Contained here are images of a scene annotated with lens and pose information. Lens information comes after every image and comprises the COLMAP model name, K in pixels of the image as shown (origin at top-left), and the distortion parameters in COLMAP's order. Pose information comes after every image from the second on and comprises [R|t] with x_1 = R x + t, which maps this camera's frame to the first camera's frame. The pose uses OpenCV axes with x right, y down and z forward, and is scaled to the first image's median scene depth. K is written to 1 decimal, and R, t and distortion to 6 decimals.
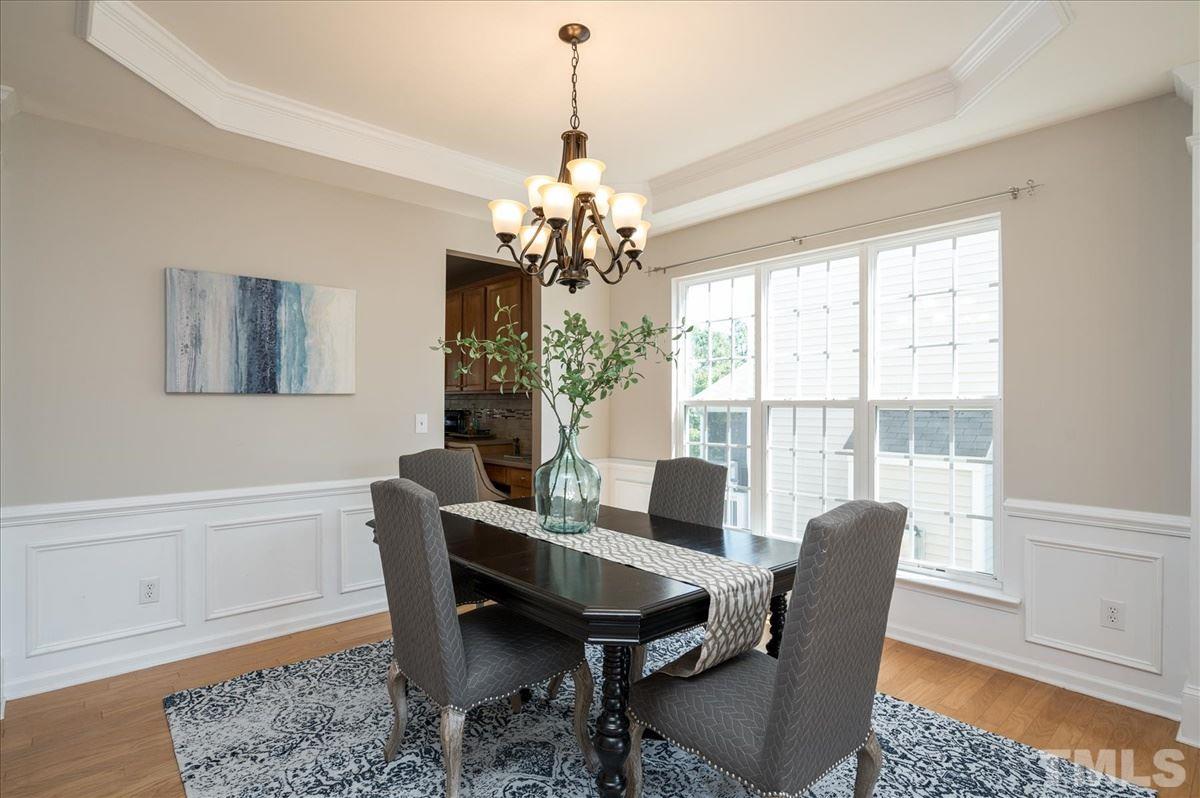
lens RADIAL K [[600.4, 0, 600.8], [0, 600.4, 402.5], [0, 0, 1]] dist [0.000130, 0.000530]
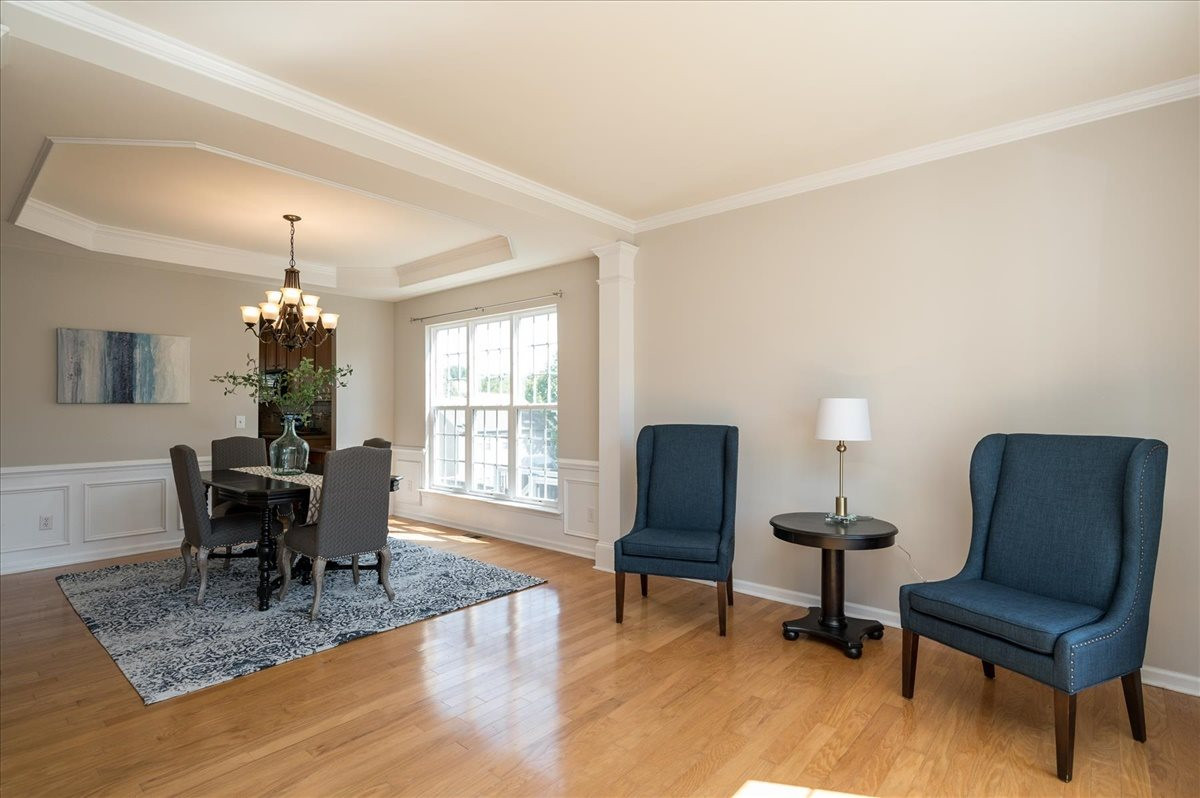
lens RADIAL K [[582.1, 0, 599.0], [0, 582.1, 401.7], [0, 0, 1]] dist [-0.001750, 0.000043]
pose [[0.991797, -0.003214, 0.127782, 0.523173], [0.004275, 0.999959, -0.008034, -0.001168], [-0.127751, 0.008514, 0.991770, -0.739241]]
